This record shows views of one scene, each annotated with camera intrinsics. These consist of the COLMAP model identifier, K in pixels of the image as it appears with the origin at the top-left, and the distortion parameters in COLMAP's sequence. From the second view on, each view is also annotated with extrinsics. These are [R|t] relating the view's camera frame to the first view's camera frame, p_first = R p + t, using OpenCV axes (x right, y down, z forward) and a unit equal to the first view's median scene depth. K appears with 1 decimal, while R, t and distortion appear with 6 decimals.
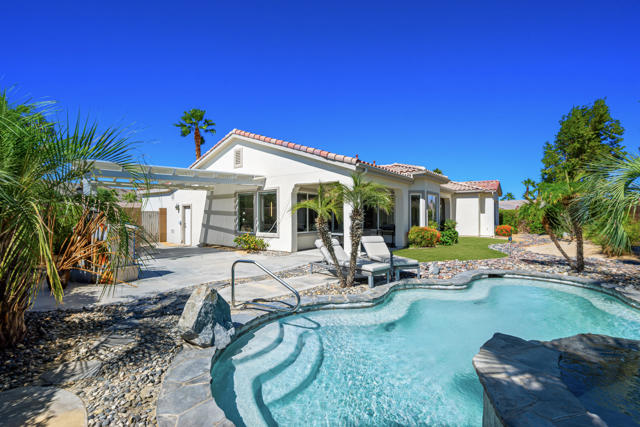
lens RADIAL K [[285.2, 0, 320.0], [0, 285.2, 213.5], [0, 0, 1]] dist [0.003424, 0.000399]
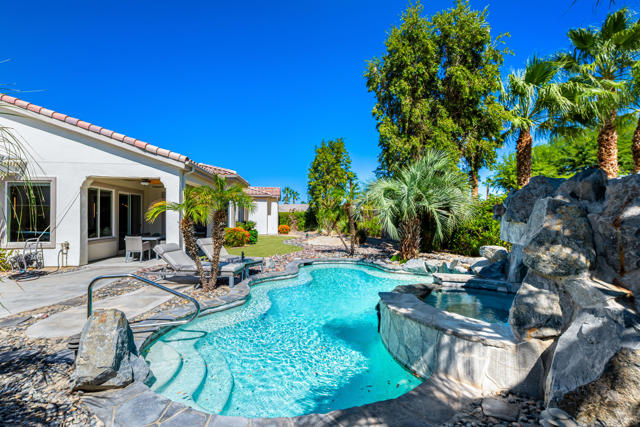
lens RADIAL K [[285.0, 0, 320.0], [0, 285.0, 213.5], [0, 0, 1]] dist [-0.000402, -0.000256]
pose [[0.727380, 0.008018, 0.686188, -0.149434], [-0.005437, 0.999968, -0.005920, -0.001555], [-0.686213, 0.000575, 0.727400, 0.015718]]
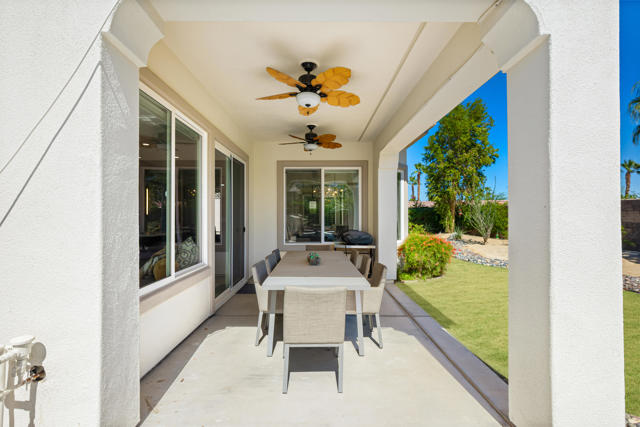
lens RADIAL K [[285.0, 0, 320.0], [0, 285.0, 213.5], [0, 0, 1]] dist [-0.000402, -0.000256]
pose [[0.807959, 0.004396, 0.589223, -0.091672], [-0.006282, 0.999980, 0.001154, 0.009024], [-0.589206, -0.004634, 0.807970, 0.779470]]
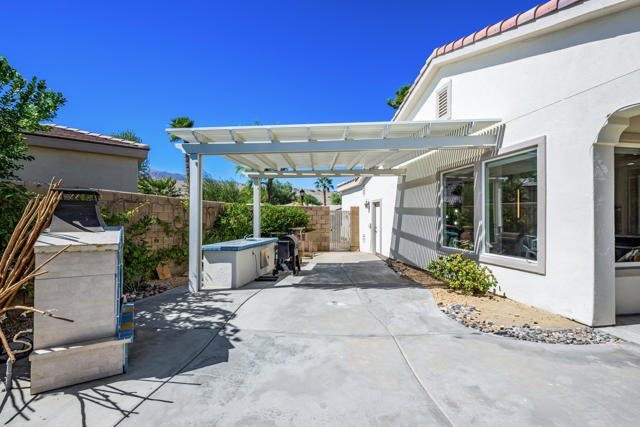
lens RADIAL K [[285.2, 0, 320.3], [0, 285.2, 217.5], [0, 0, 1]] dist [-0.001085, -0.000201]
pose [[0.706855, 0.001491, -0.707357, -0.086839], [0.002902, 0.999983, 0.005008, 0.008587], [0.707353, -0.005593, 0.706839, 0.522526]]
